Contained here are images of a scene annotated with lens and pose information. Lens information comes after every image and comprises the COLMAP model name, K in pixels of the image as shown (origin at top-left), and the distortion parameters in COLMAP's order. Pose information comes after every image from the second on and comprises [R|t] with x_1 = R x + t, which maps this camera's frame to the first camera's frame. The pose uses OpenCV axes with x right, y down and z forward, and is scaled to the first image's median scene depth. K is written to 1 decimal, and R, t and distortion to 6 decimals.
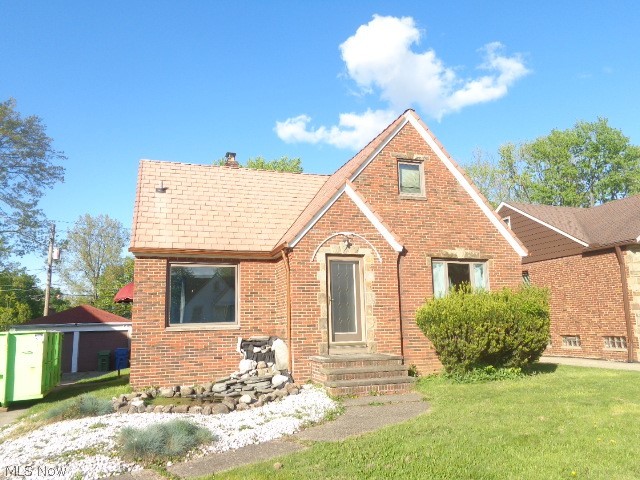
lens RADIAL K [[481.9, 0, 320.0], [0, 481.9, 240.0], [0, 0, 1]] dist [0.002425, 0.001497]
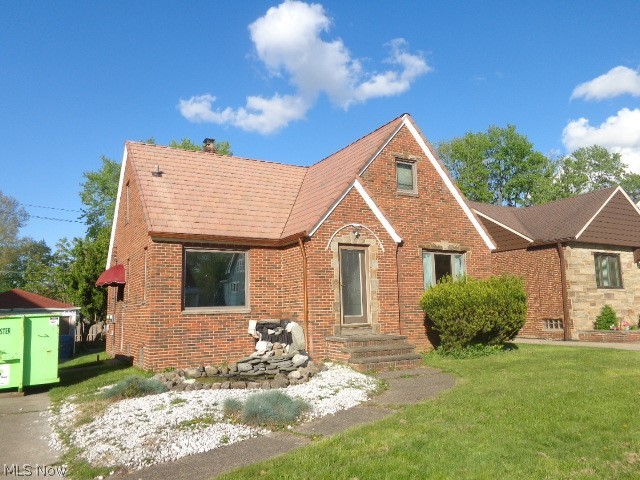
lens RADIAL K [[481.9, 0, 320.0], [0, 481.9, 240.0], [0, 0, 1]] dist [0.002425, 0.001497]
pose [[0.981536, 0.027756, 0.189252, -0.224308], [-0.032843, 0.999177, 0.023796, -0.002698], [-0.188436, -0.029572, 0.981640, -0.053732]]
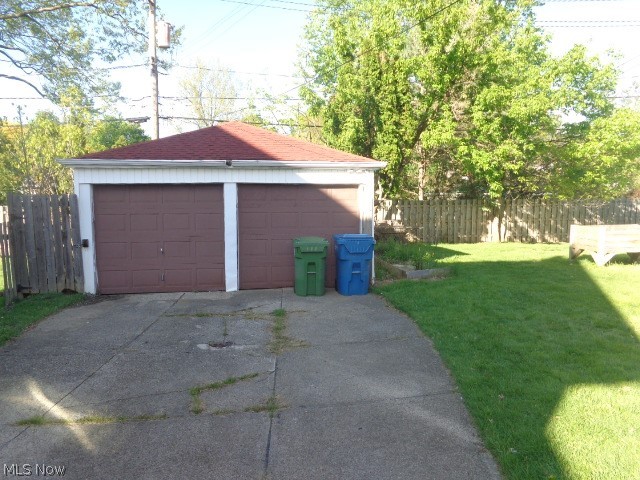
lens RADIAL K [[481.9, 0, 320.0], [0, 481.9, 240.0], [0, 0, 1]] dist [0.002425, 0.001497]
pose [[0.979507, 0.043665, -0.196620, -0.341996], [0.011402, 0.962629, 0.270584, 0.125390], [0.201087, -0.267281, 0.942404, 0.619320]]
